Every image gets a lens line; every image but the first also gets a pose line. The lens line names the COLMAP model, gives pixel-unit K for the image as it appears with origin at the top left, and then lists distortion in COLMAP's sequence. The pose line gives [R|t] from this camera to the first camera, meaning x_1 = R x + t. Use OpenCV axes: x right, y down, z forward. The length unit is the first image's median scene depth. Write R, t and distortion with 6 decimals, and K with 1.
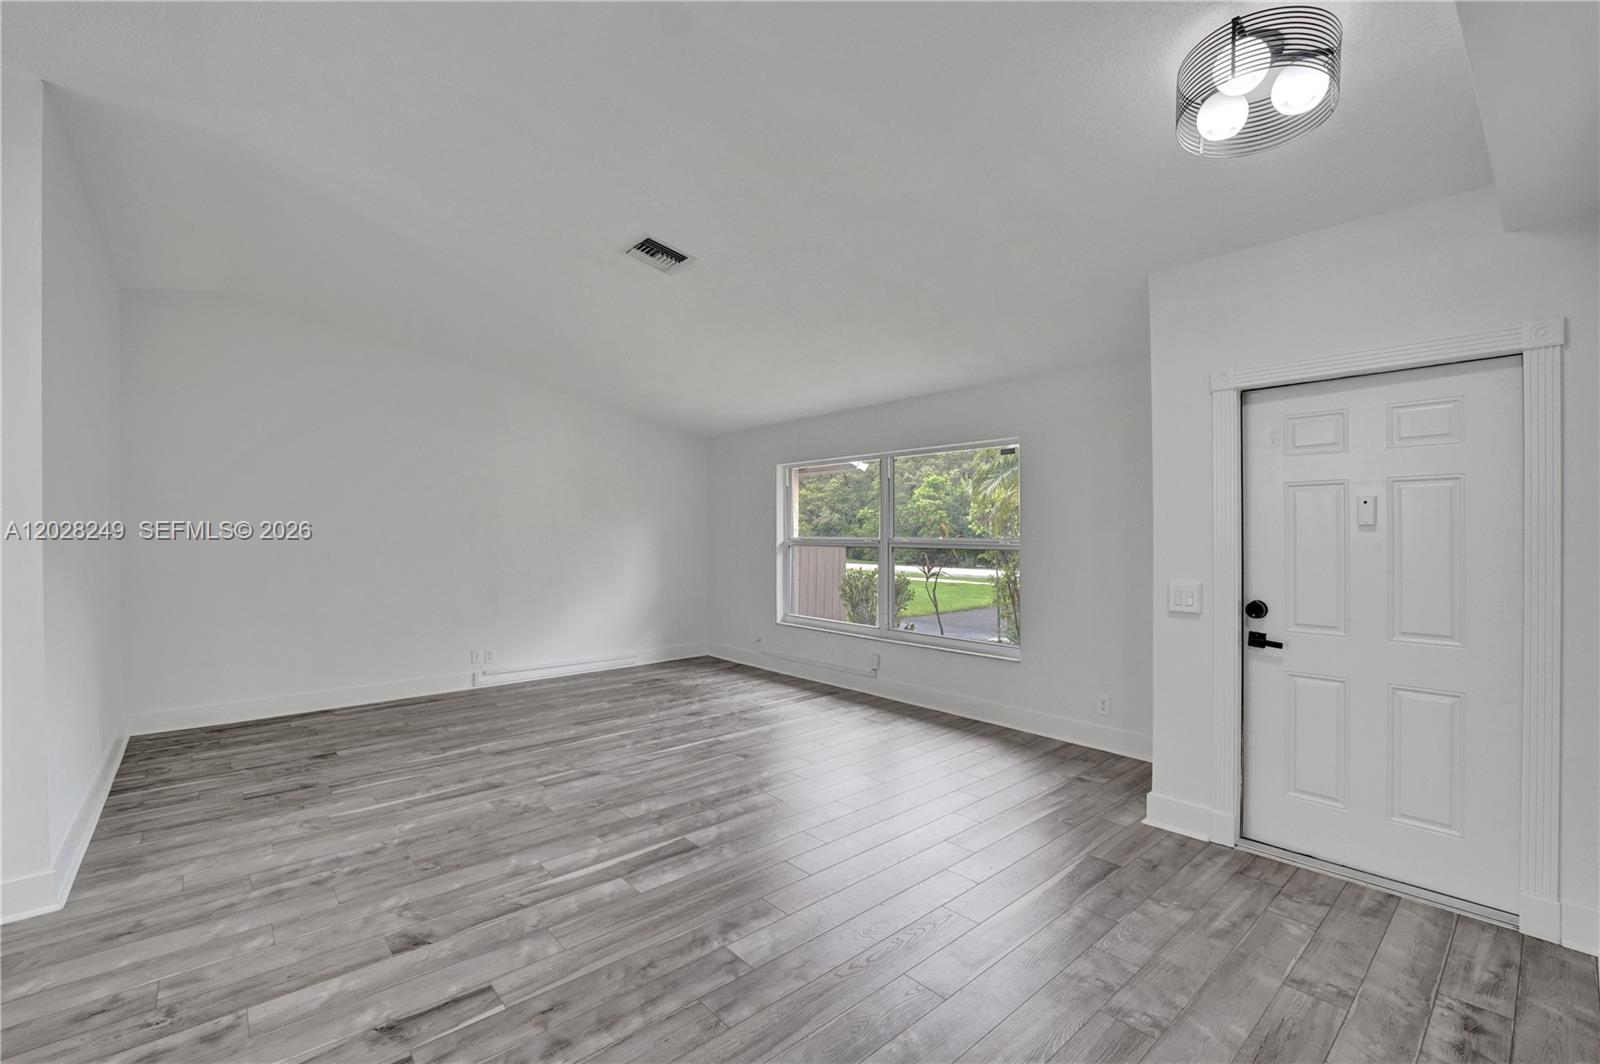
lens RADIAL K [[659.4, 0, 808.1], [0, 659.4, 527.4], [0, 0, 1]] dist [-0.028444, 0.003187]
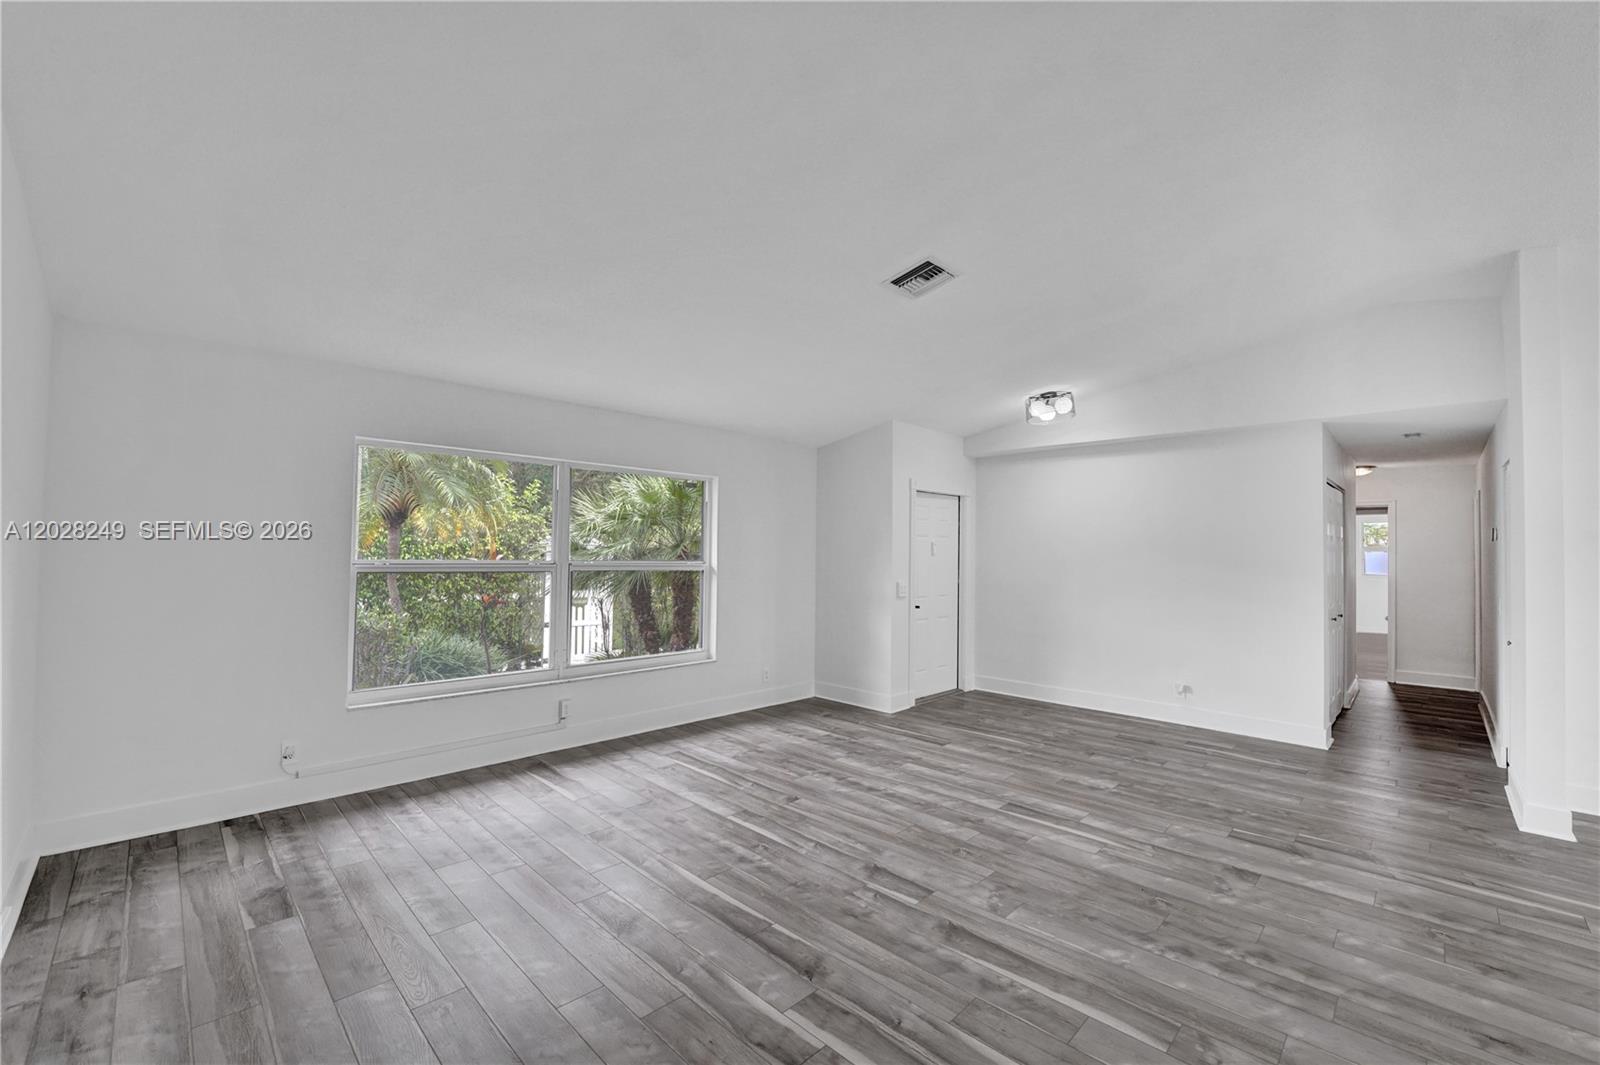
lens RADIAL K [[659.4, 0, 783.9], [0, 659.4, 535.2], [0, 0, 1]] dist [-0.028444, 0.003187]
pose [[-0.034770, 0.027813, 0.999008, -1.169465], [-0.015339, 0.999480, -0.028360, 0.013683], [-0.999278, -0.016309, -0.034326, 1.220188]]
